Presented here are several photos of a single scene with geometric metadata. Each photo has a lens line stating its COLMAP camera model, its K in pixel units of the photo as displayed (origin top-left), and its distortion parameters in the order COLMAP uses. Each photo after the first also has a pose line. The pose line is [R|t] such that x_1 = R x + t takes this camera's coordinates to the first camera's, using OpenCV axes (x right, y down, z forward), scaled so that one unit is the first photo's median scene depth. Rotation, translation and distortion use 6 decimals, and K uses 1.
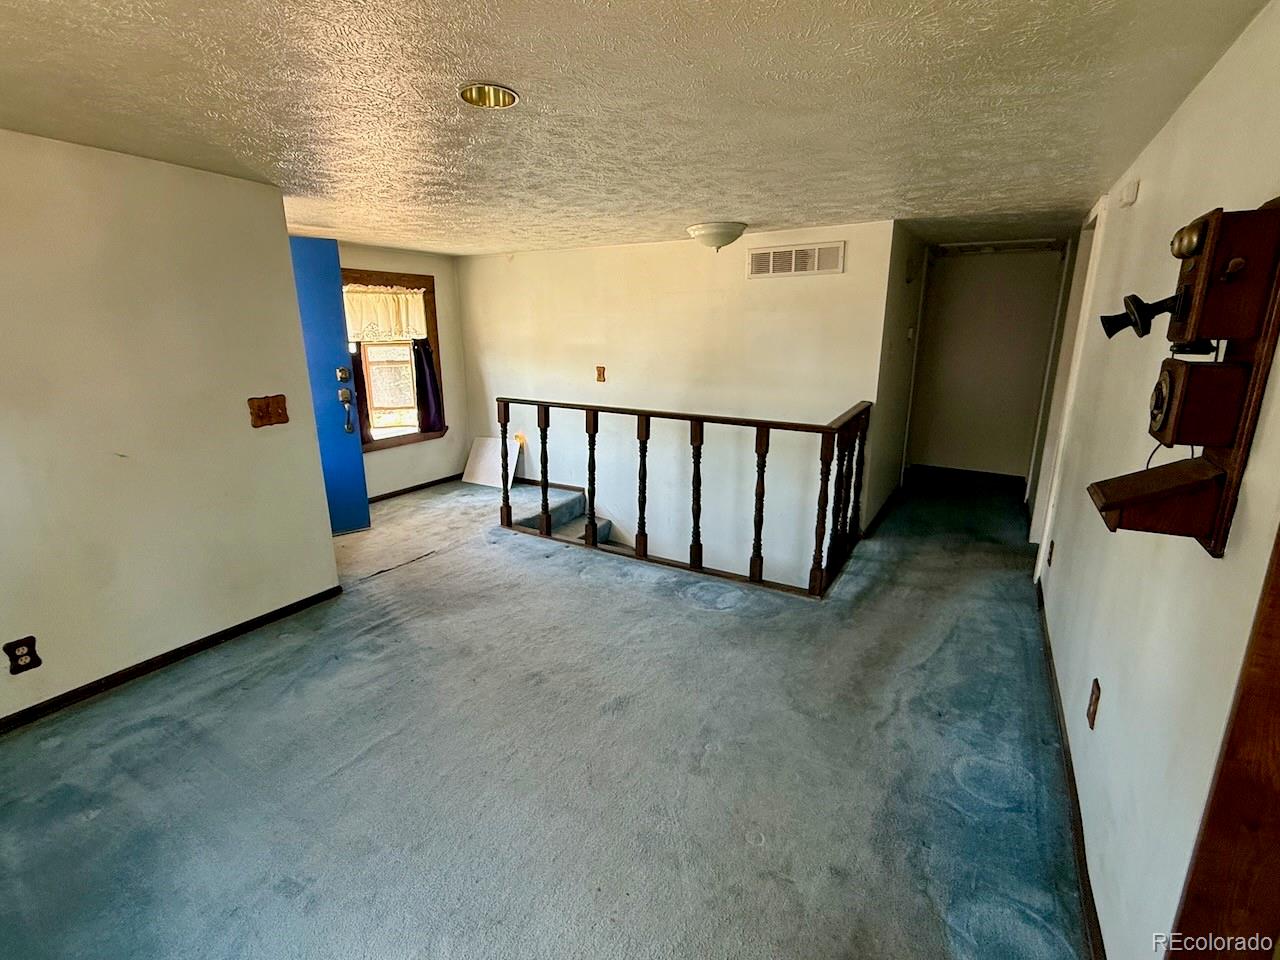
lens RADIAL K [[608.2, 0, 638.0], [0, 608.2, 479.2], [0, 0, 1]] dist [0.002015, 0.000521]
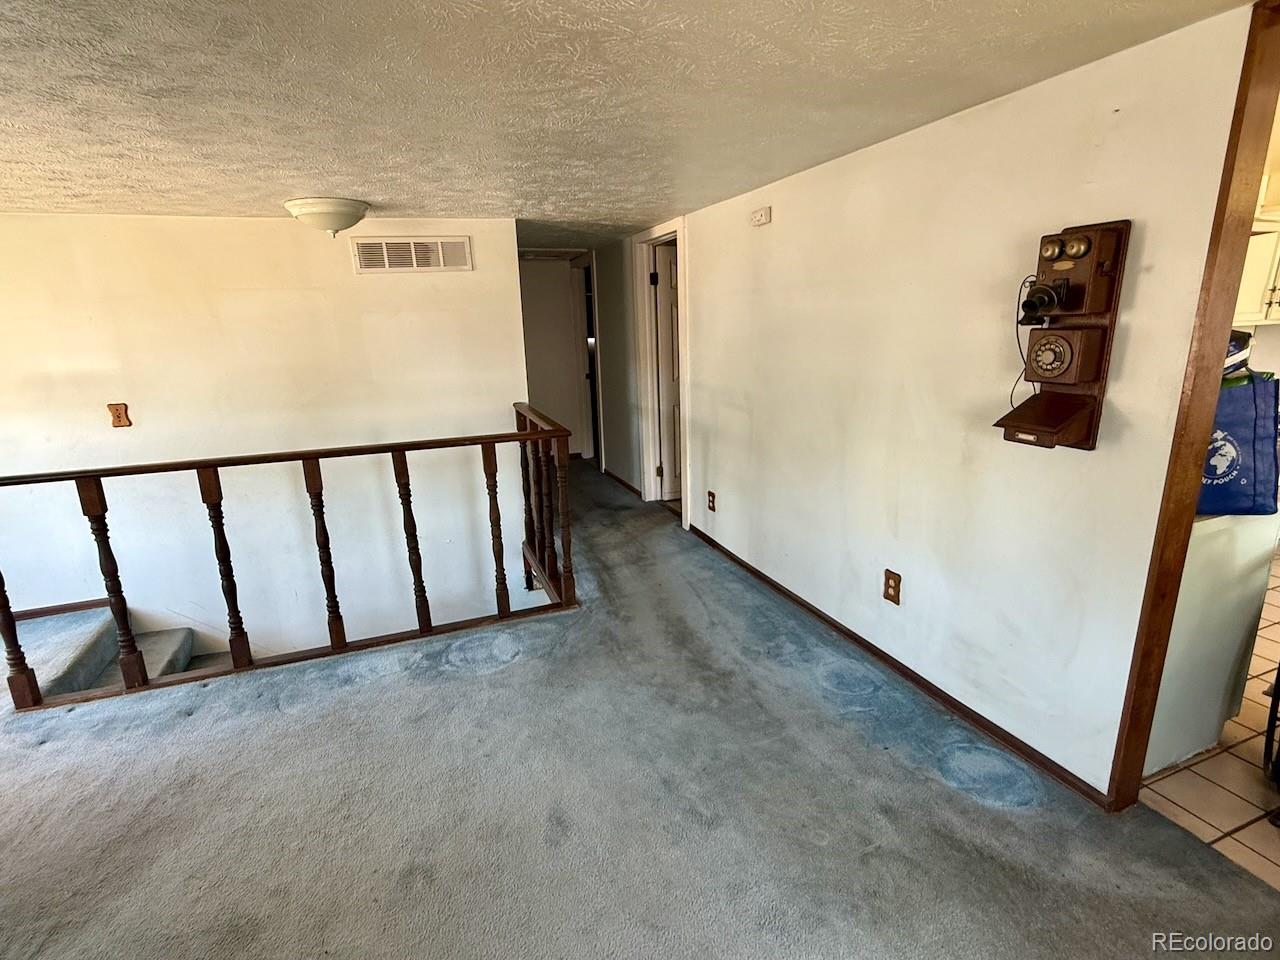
lens RADIAL K [[608.2, 0, 637.2], [0, 608.2, 477.8], [0, 0, 1]] dist [0.002015, 0.000521]
pose [[0.629168, -0.215800, 0.746711, -0.302161], [0.224520, 0.970192, 0.091209, -0.065087], [-0.744136, 0.110265, 0.658865, 0.256229]]
